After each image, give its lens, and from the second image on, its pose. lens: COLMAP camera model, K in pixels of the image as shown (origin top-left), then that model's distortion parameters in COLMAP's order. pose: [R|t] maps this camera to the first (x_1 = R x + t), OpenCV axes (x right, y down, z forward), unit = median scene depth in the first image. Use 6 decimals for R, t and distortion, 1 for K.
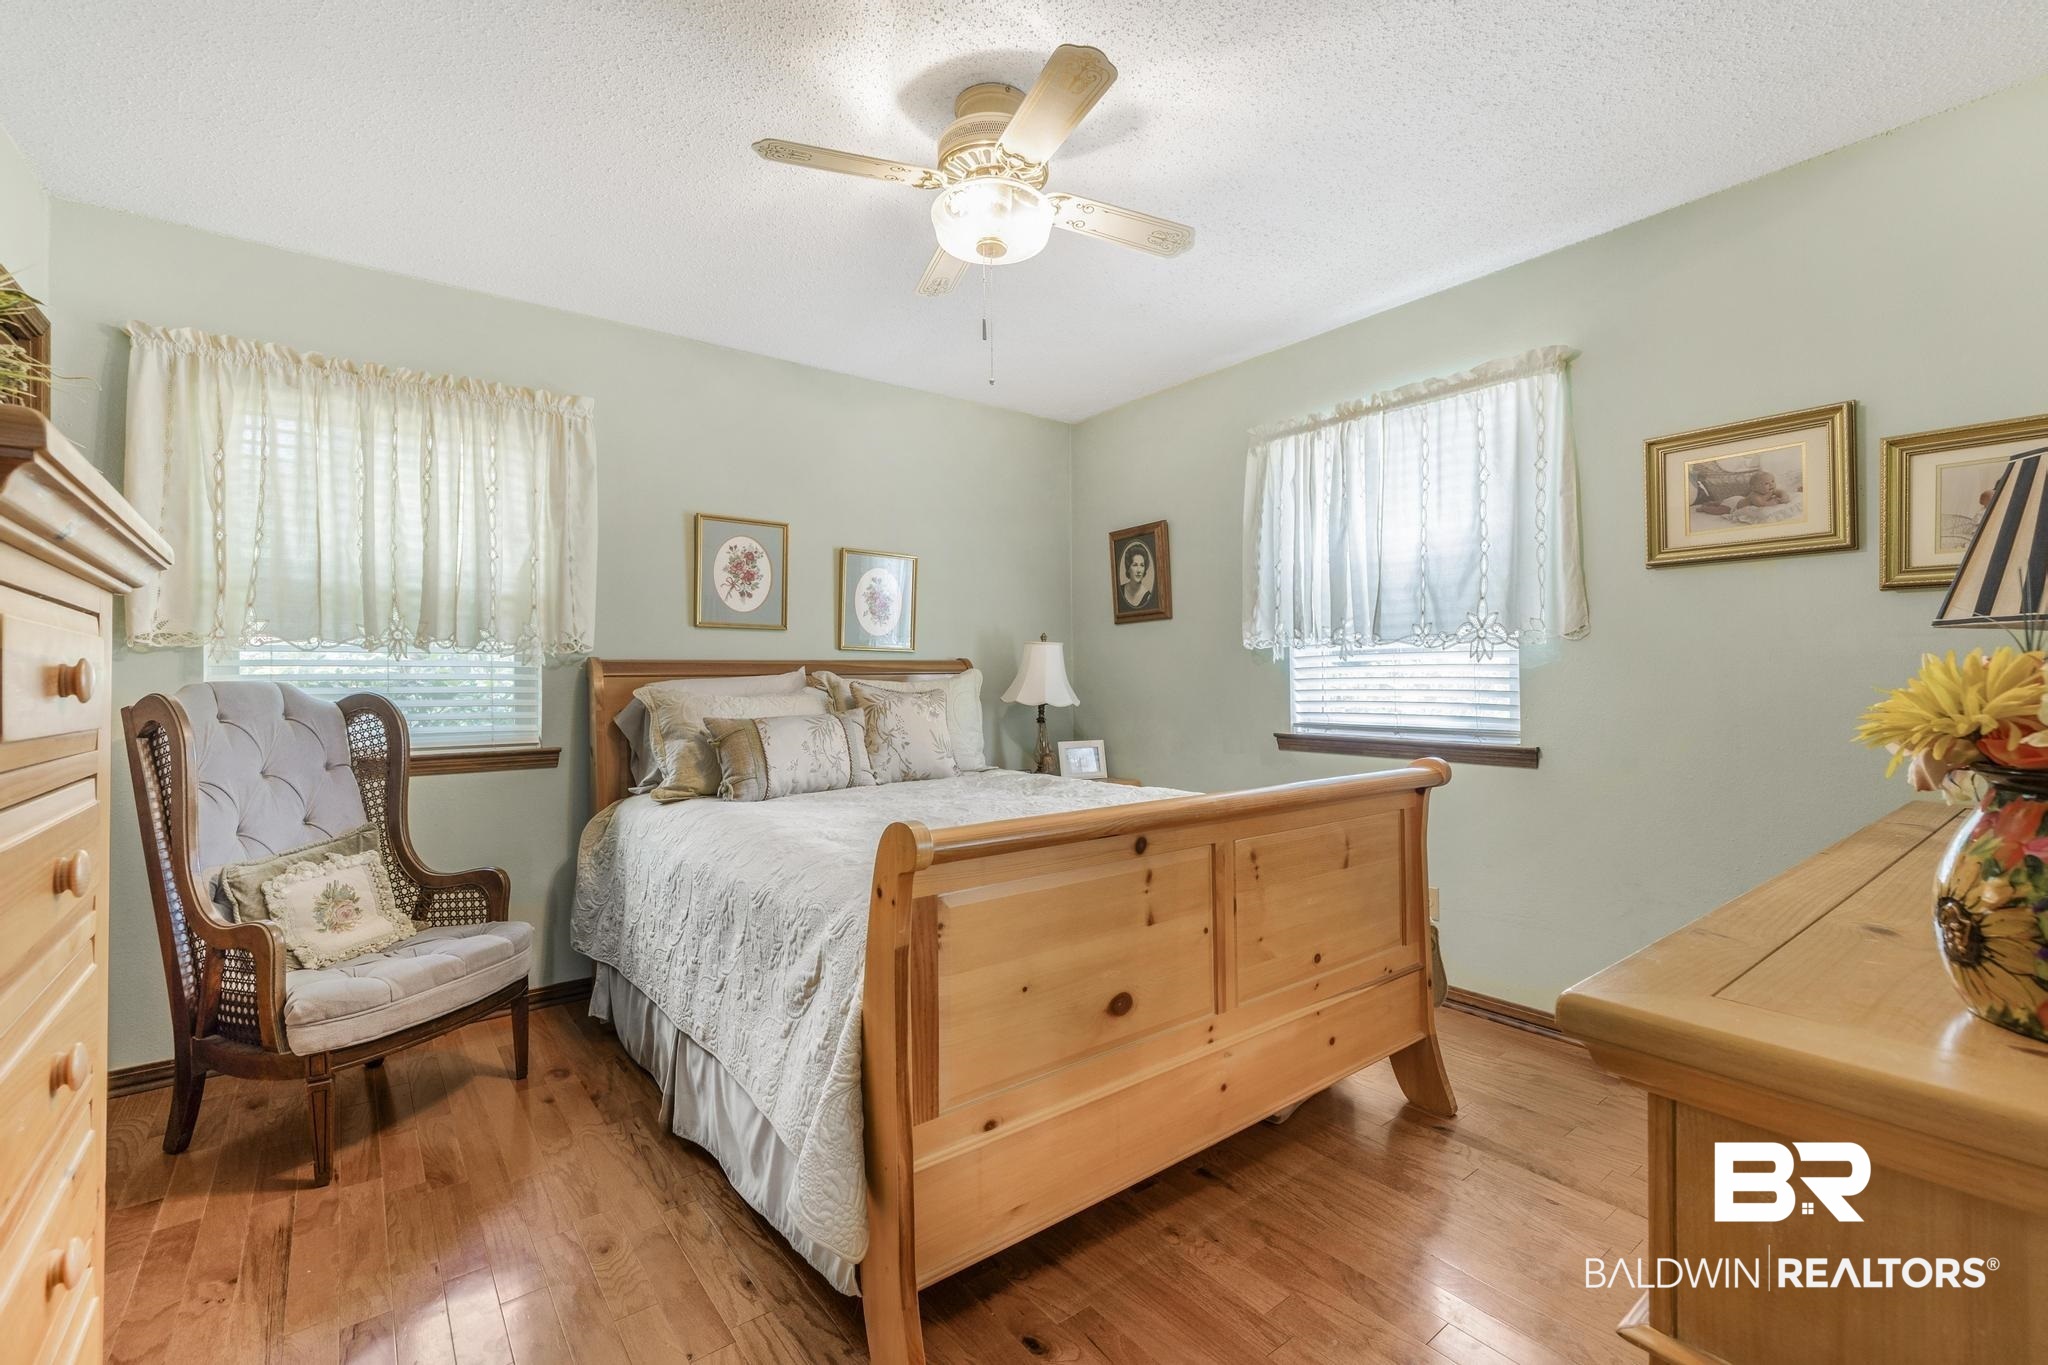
lens RADIAL K [[879.4, 0, 1024.5], [0, 879.4, 685.3], [0, 0, 1]] dist [0.000920, 0.000414]
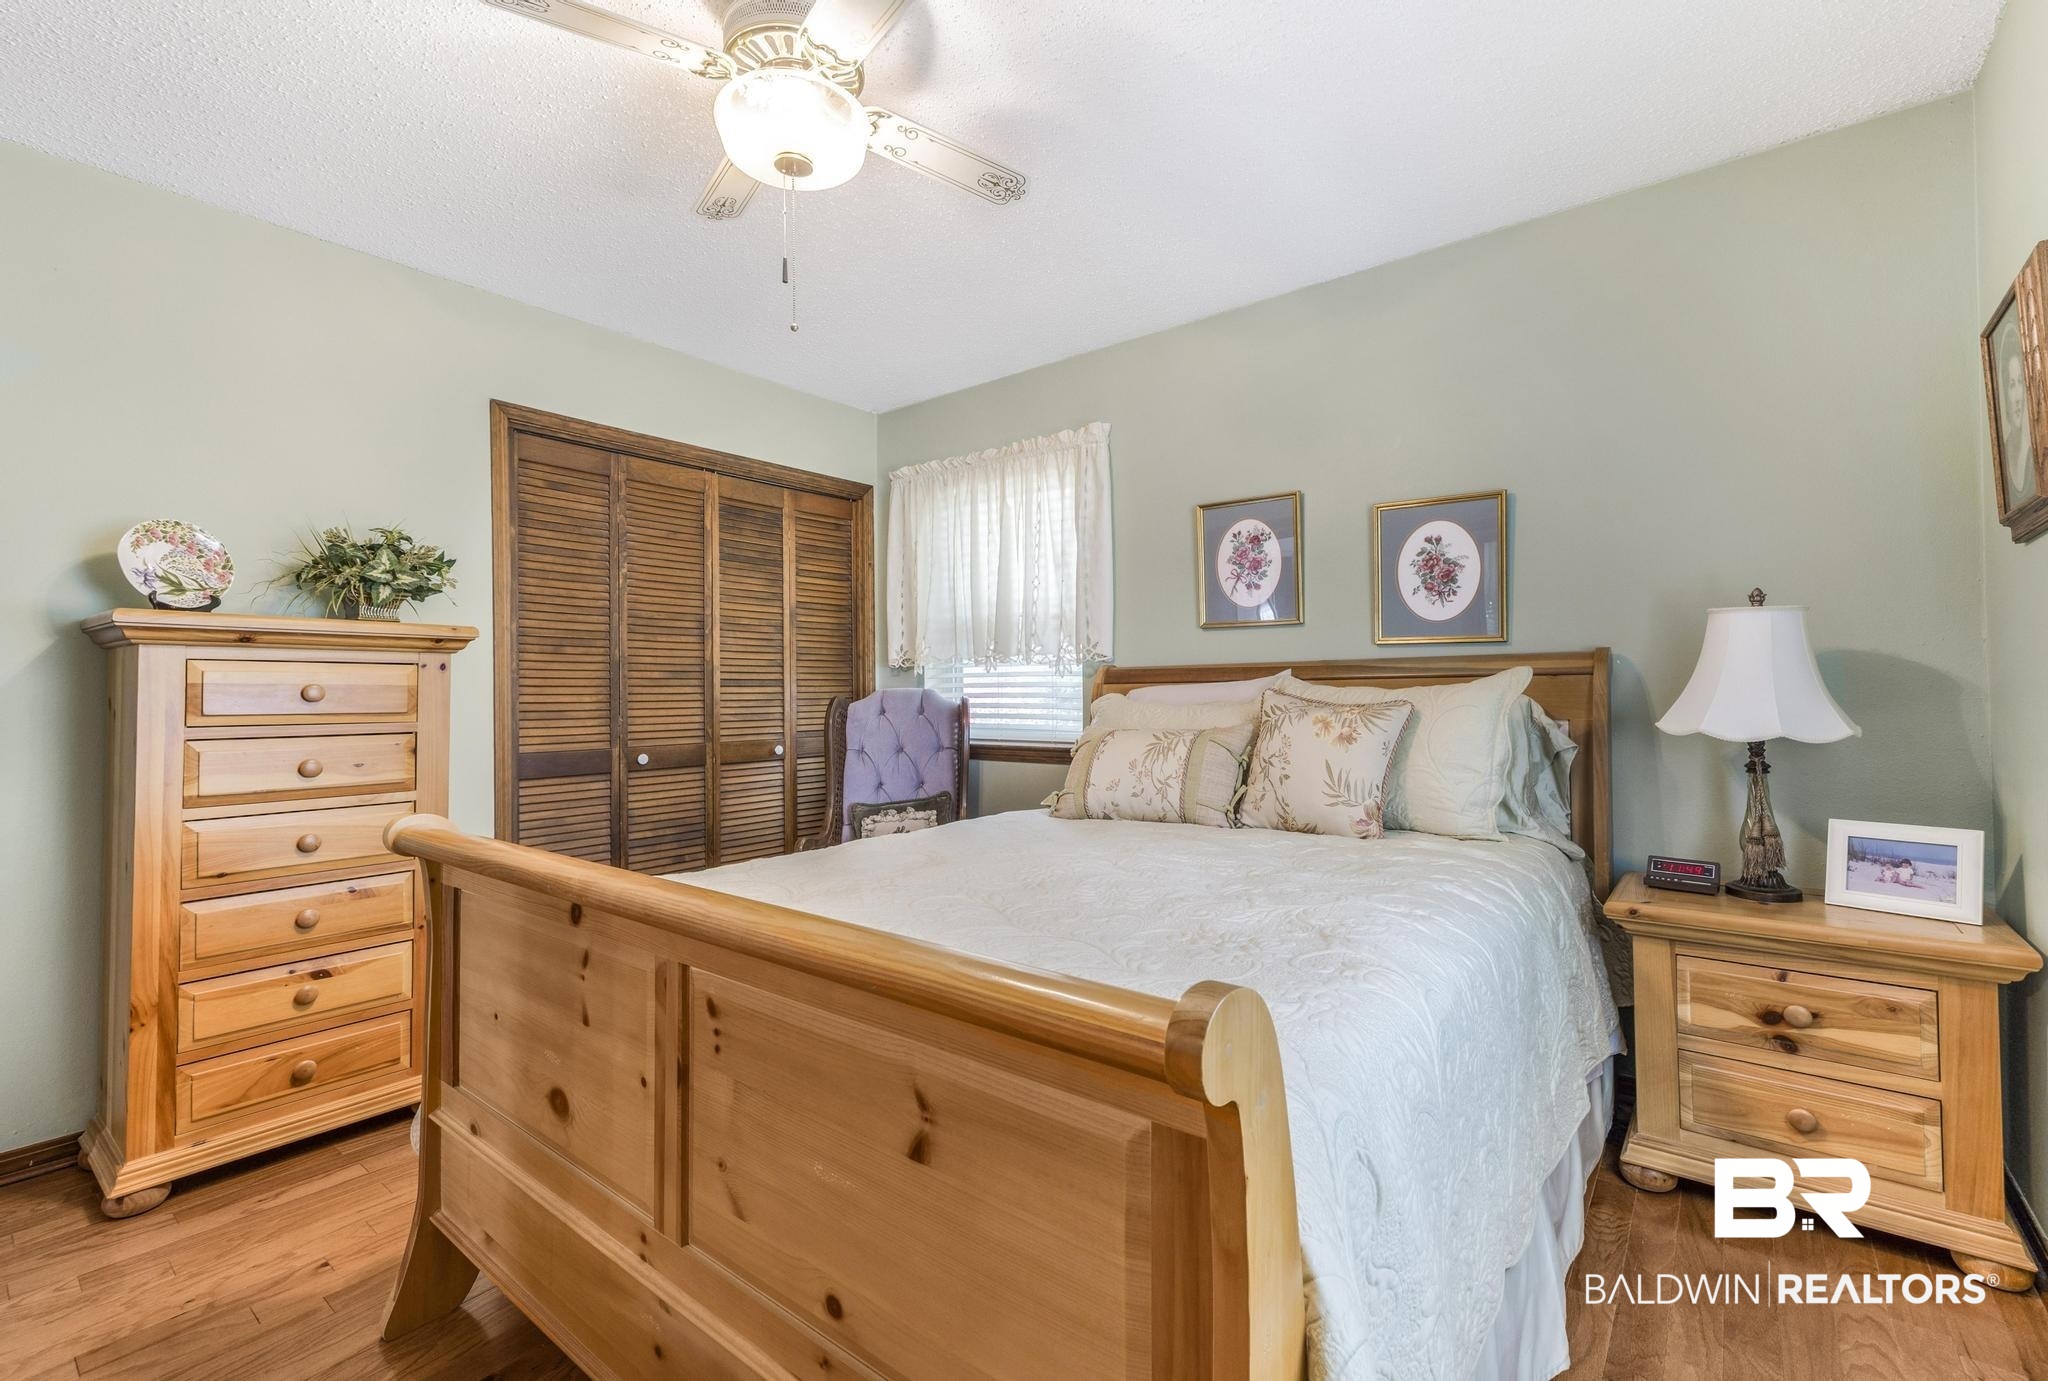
lens RADIAL K [[893.6, 0, 1027.1], [0, 893.6, 675.5], [0, 0, 1]] dist [-0.000360, 0.000025]
pose [[0.236563, -0.010417, -0.971560, 0.489833], [-0.000422, 0.999941, -0.010824, -0.007077], [0.971616, 0.002970, 0.236545, 0.598510]]
